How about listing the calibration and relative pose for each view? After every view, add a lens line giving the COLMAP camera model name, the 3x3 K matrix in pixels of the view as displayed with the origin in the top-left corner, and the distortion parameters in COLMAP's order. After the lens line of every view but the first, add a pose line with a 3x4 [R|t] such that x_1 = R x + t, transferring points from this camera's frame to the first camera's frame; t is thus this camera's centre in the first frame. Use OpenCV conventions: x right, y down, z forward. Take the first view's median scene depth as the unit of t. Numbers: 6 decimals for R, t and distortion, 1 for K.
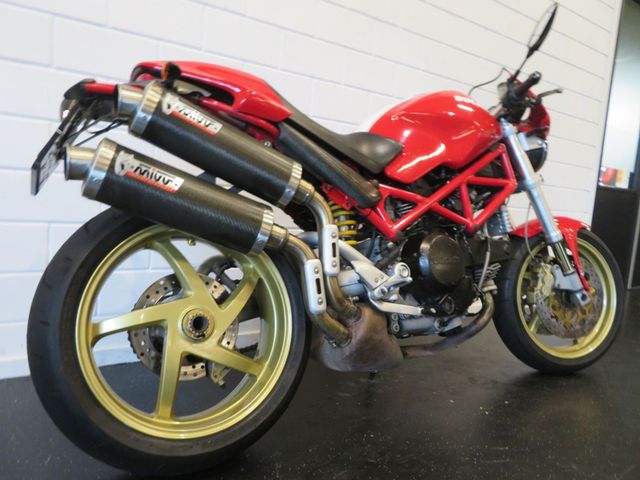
lens RADIAL K [[459.2, 0, 320.0], [0, 459.2, 240.0], [0, 0, 1]] dist [0.004415, 0.003220]
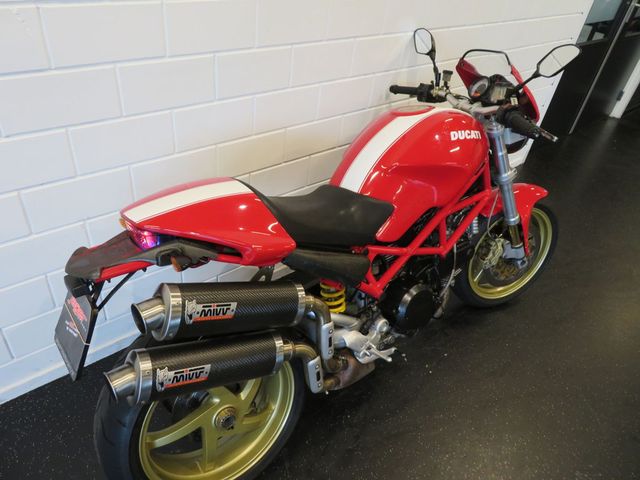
lens RADIAL K [[459.2, 0, 320.0], [0, 459.2, 240.0], [0, 0, 1]] dist [0.004415, 0.003220]
pose [[0.992208, -0.036930, 0.118993, -0.095925], [-0.031805, 0.848343, 0.528491, -0.626350], [-0.120464, -0.528158, 0.840558, 0.121666]]
